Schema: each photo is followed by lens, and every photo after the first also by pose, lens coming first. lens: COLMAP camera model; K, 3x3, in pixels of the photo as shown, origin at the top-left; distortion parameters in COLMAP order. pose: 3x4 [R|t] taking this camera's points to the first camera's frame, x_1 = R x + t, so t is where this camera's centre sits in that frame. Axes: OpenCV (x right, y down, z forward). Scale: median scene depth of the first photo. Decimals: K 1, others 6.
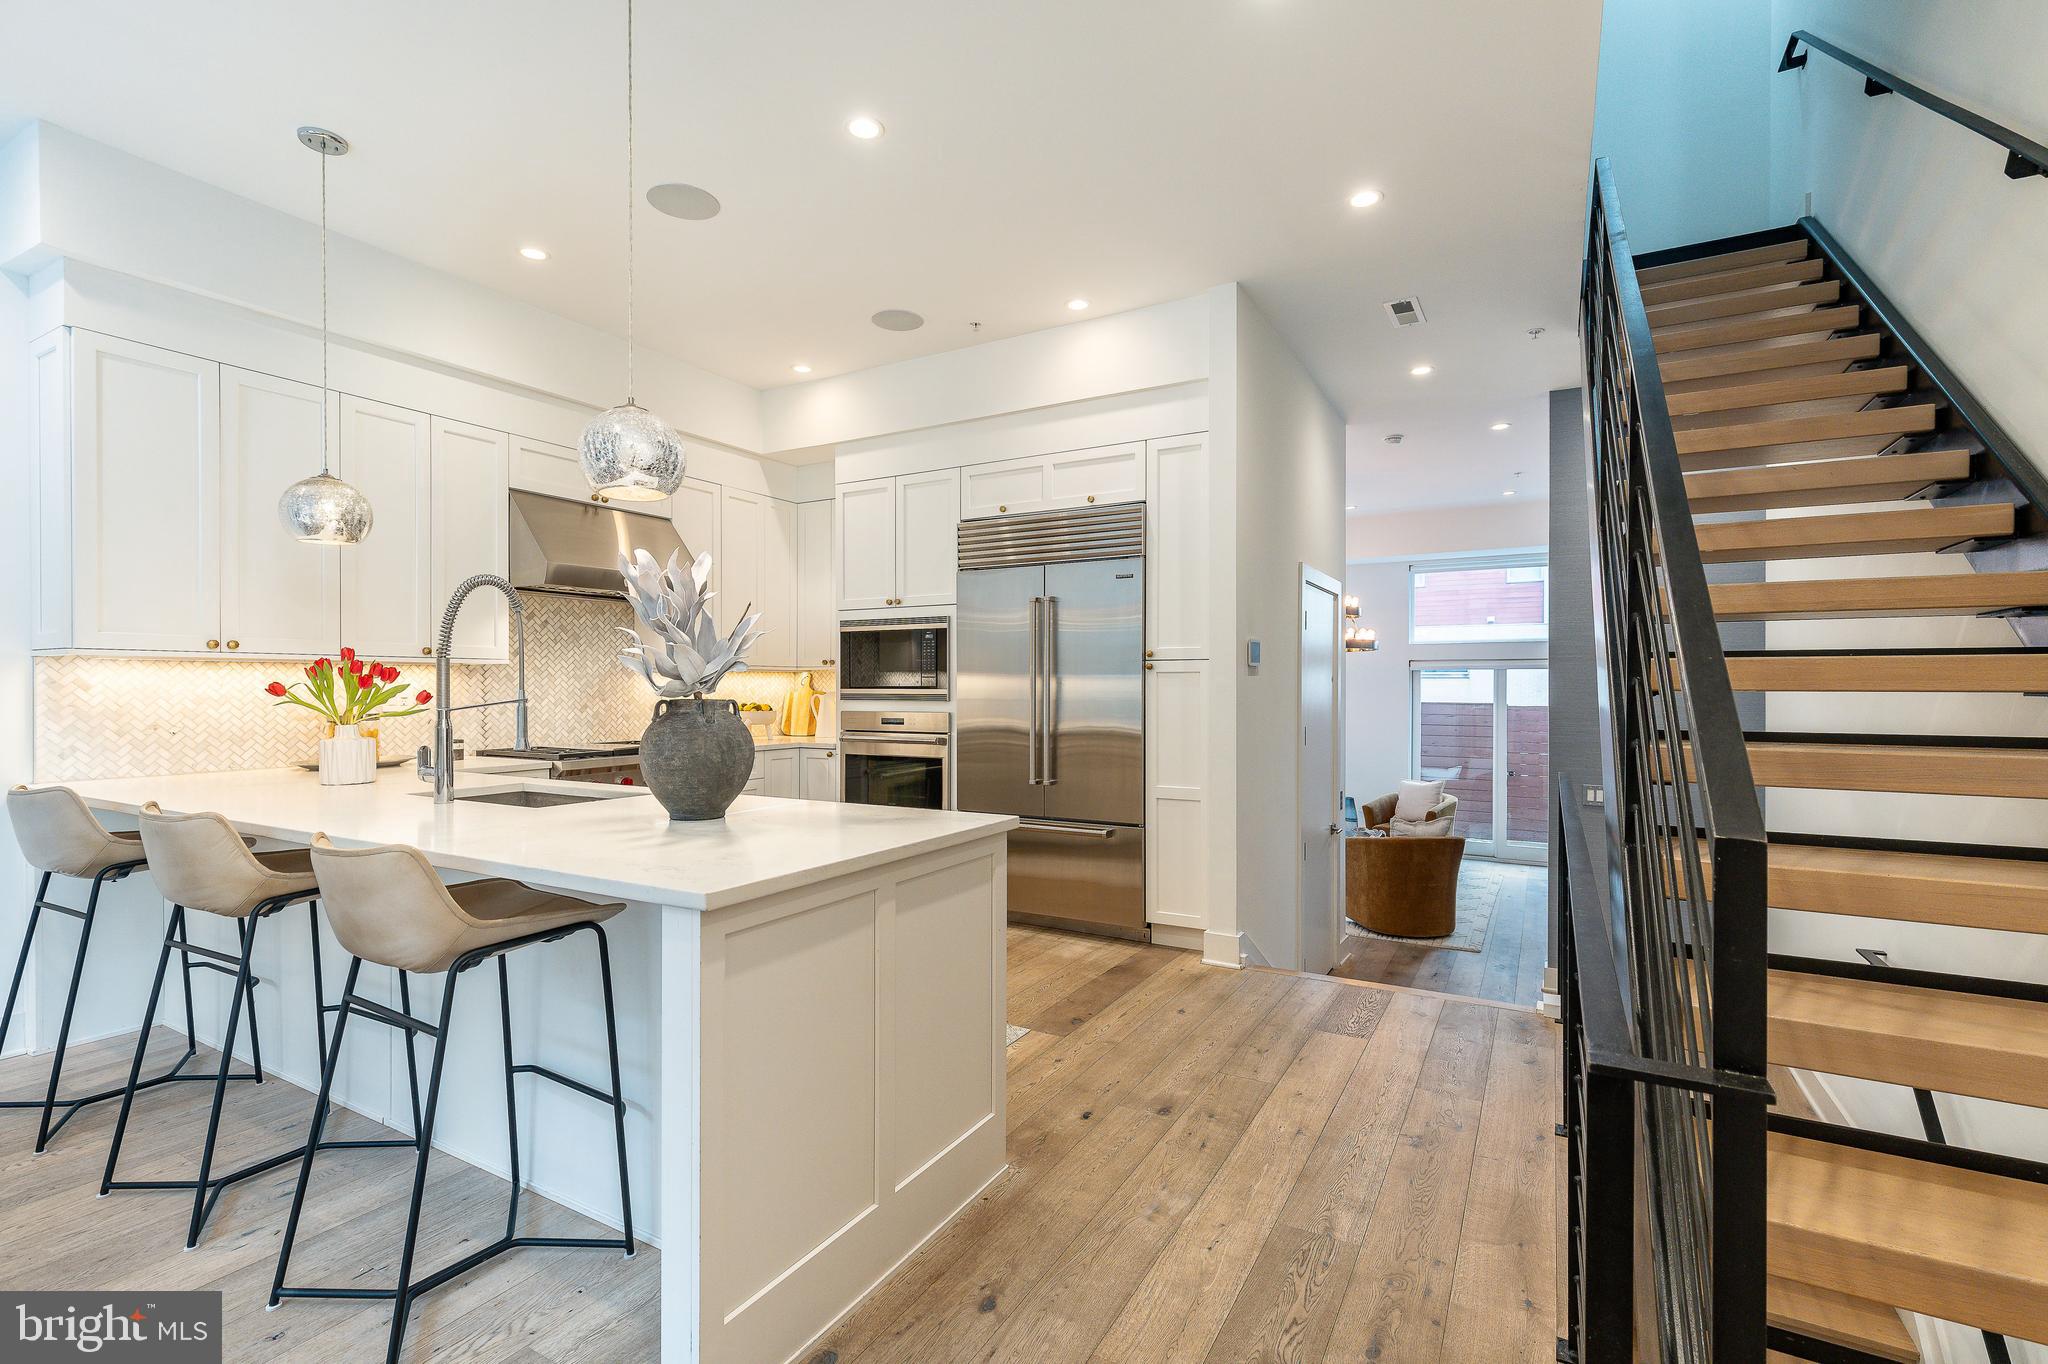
lens RADIAL K [[911.4, 0, 1024.7], [0, 911.4, 688.1], [0, 0, 1]] dist [0.004350, -0.000545]
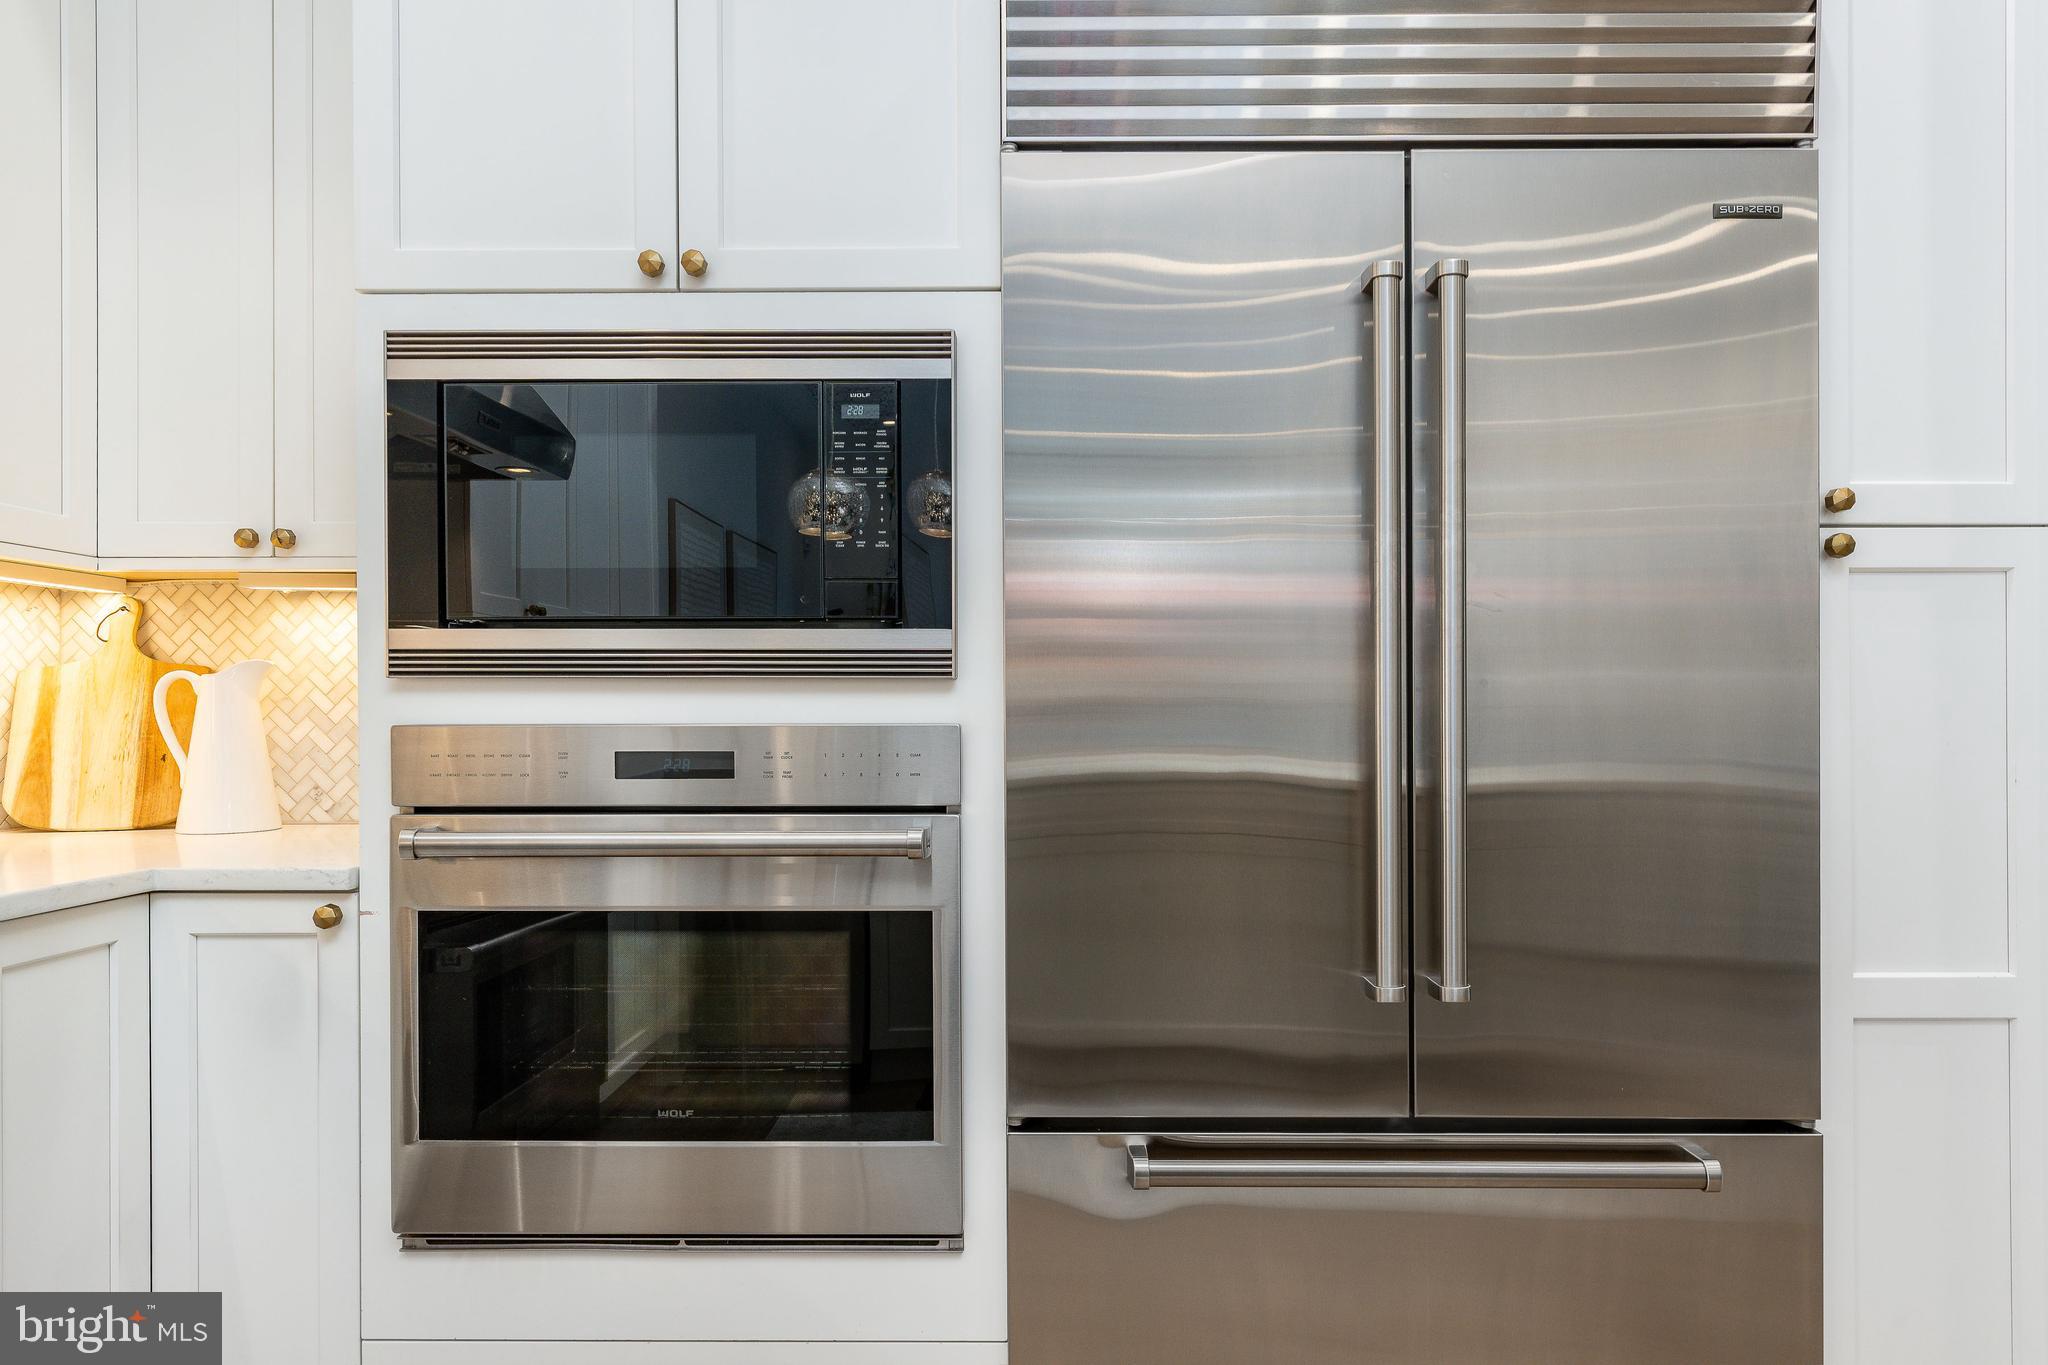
lens RADIAL K [[1193.4, 0, 1027.0], [0, 1193.4, 721.8], [0, 0, 1]] dist [0.001643, -0.000043]
pose [[0.874950, -0.002120, 0.484208, -0.247832], [0.000256, 0.999992, 0.003915, 0.027446], [-0.484213, -0.003302, 0.874944, 0.788288]]
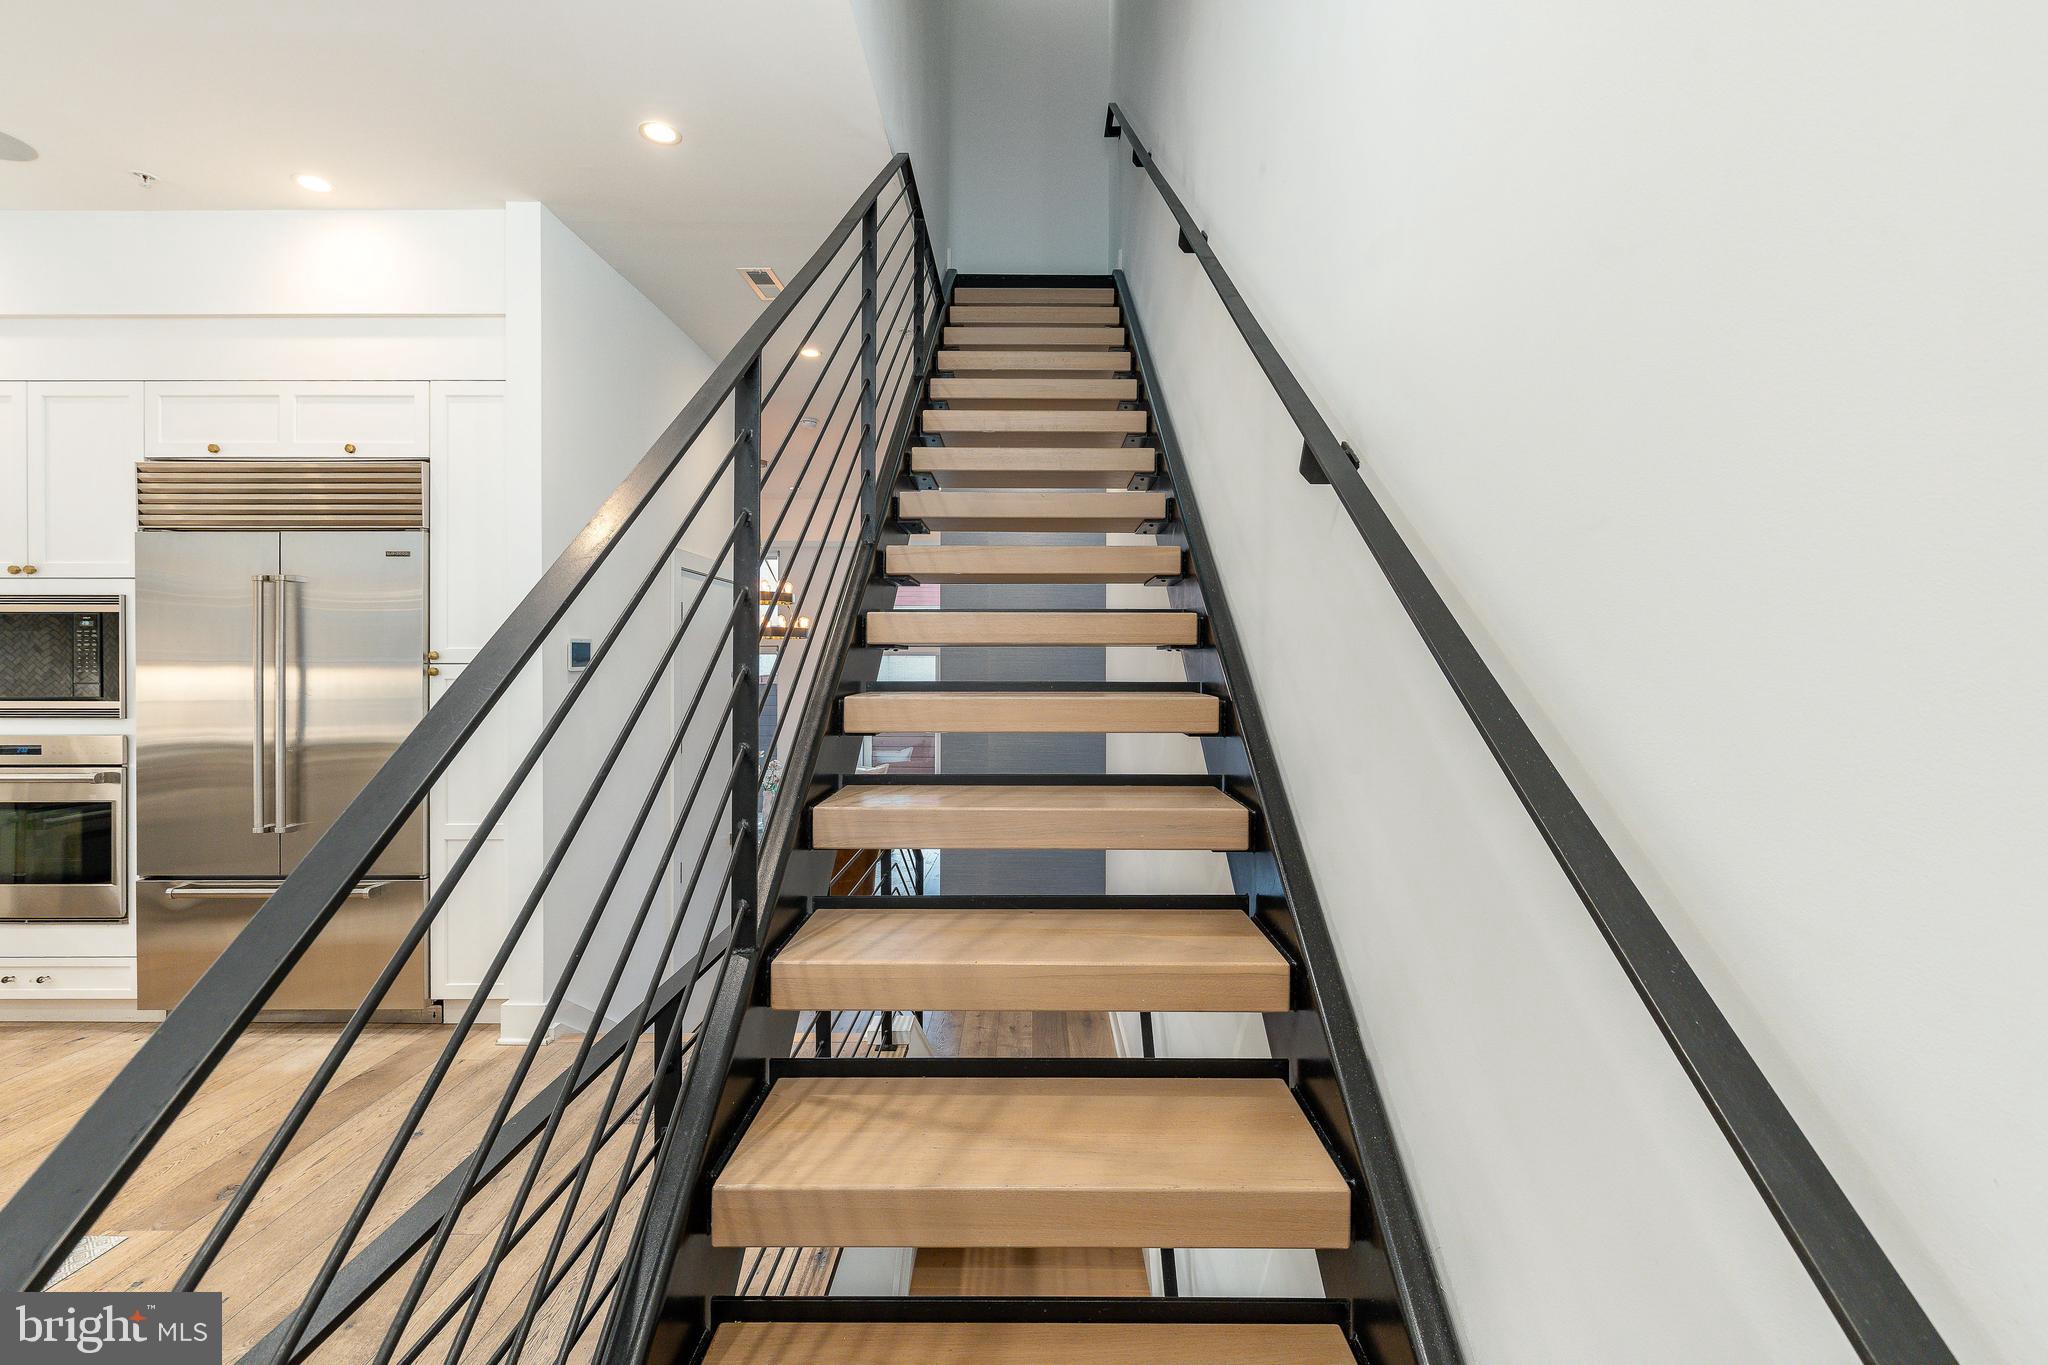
lens RADIAL K [[922.0, 0, 1023.2], [0, 922.0, 665.6], [0, 0, 1]] dist [0.003235, -0.000297]
pose [[0.871356, -0.002065, 0.490647, 0.185528], [0.000276, 0.999993, 0.003718, -0.031404], [-0.490651, -0.003105, 0.871351, 0.064000]]
